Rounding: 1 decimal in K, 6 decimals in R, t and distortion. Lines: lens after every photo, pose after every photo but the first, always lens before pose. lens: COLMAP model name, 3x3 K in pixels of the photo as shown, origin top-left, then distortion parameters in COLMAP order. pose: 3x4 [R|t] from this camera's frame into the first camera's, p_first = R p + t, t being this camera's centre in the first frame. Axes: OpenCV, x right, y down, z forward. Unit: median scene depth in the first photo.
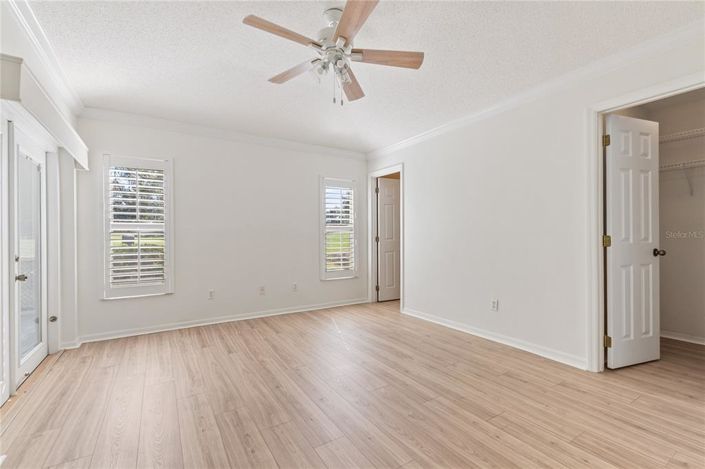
lens RADIAL K [[308.8, 0, 349.4], [0, 308.8, 226.1], [0, 0, 1]] dist [0.001614, -0.000444]
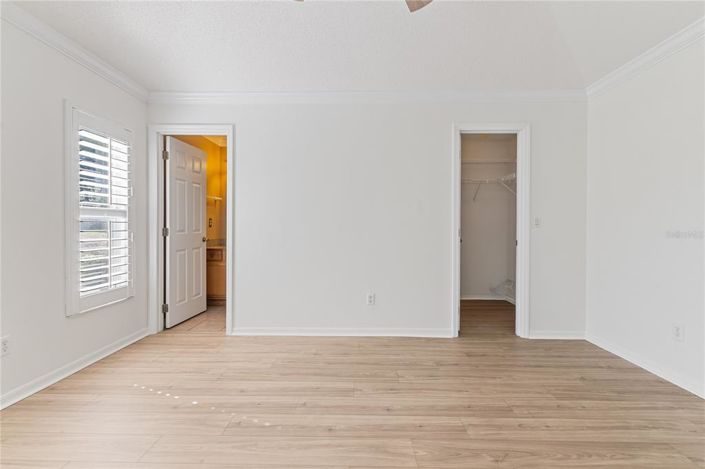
lens RADIAL K [[308.8, 0, 349.4], [0, 308.8, 226.1], [0, 0, 1]] dist [0.001614, -0.000444]
pose [[0.539552, 0.012392, 0.841861, -0.413325], [-0.034966, 0.999359, 0.007700, 0.020736], [-0.841226, -0.033591, 0.539640, 0.572357]]
